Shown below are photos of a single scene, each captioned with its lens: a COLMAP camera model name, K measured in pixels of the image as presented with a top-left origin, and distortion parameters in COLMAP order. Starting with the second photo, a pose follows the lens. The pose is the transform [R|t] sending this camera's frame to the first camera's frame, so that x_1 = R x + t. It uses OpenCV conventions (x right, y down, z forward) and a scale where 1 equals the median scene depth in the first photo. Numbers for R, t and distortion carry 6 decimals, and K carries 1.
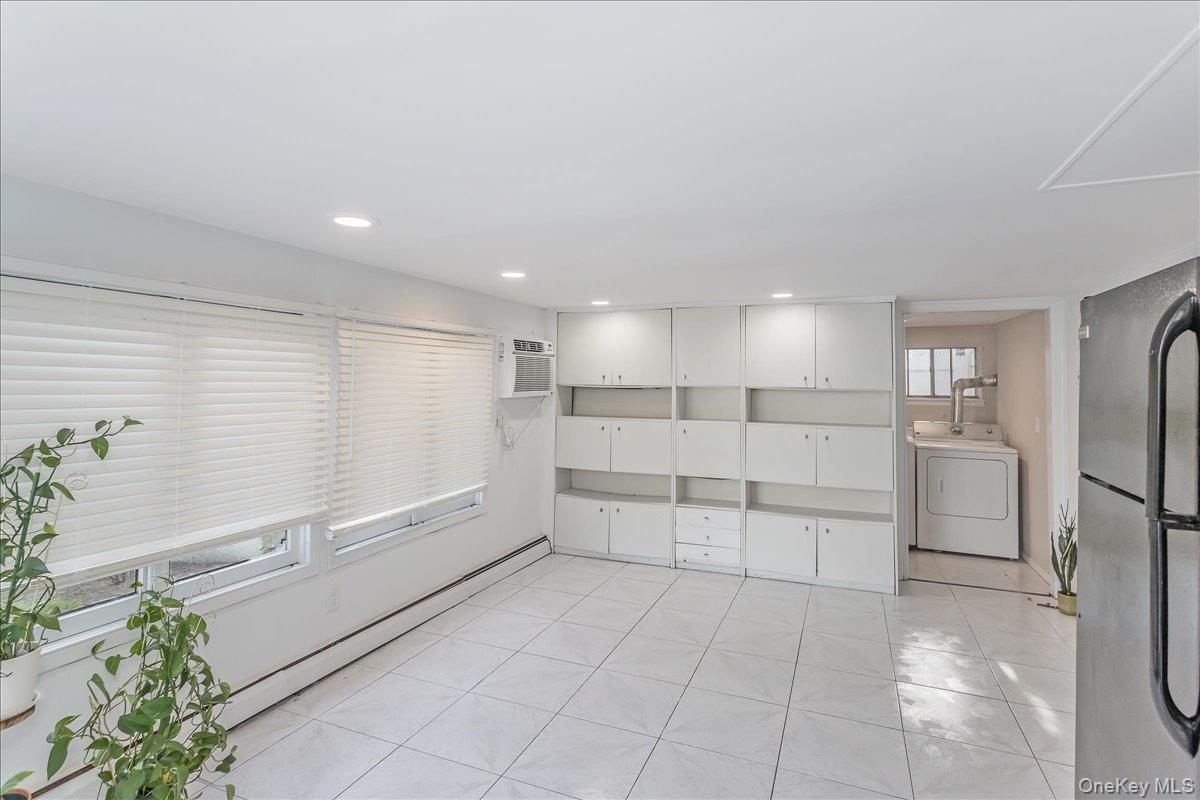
lens RADIAL K [[611.5, 0, 598.4], [0, 611.5, 391.7], [0, 0, 1]] dist [0.003496, 0.000483]
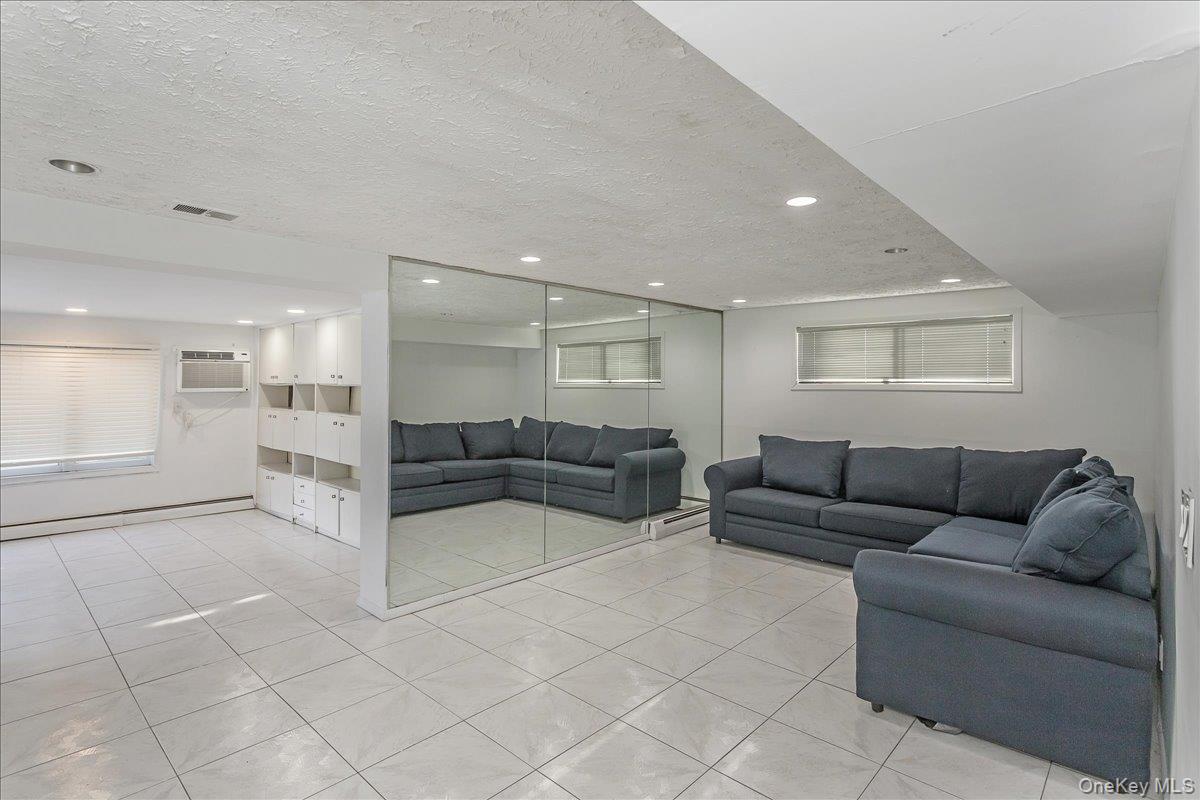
lens RADIAL K [[596.1, 0, 600.0], [0, 596.1, 400.0], [0, 0, 1]] dist [-0.001910, -0.000151]
pose [[0.936700, 0.006506, -0.350071, 1.139955], [-0.003036, 0.999941, 0.010460, 0.009653], [0.350119, -0.008735, 0.936665, 0.037021]]
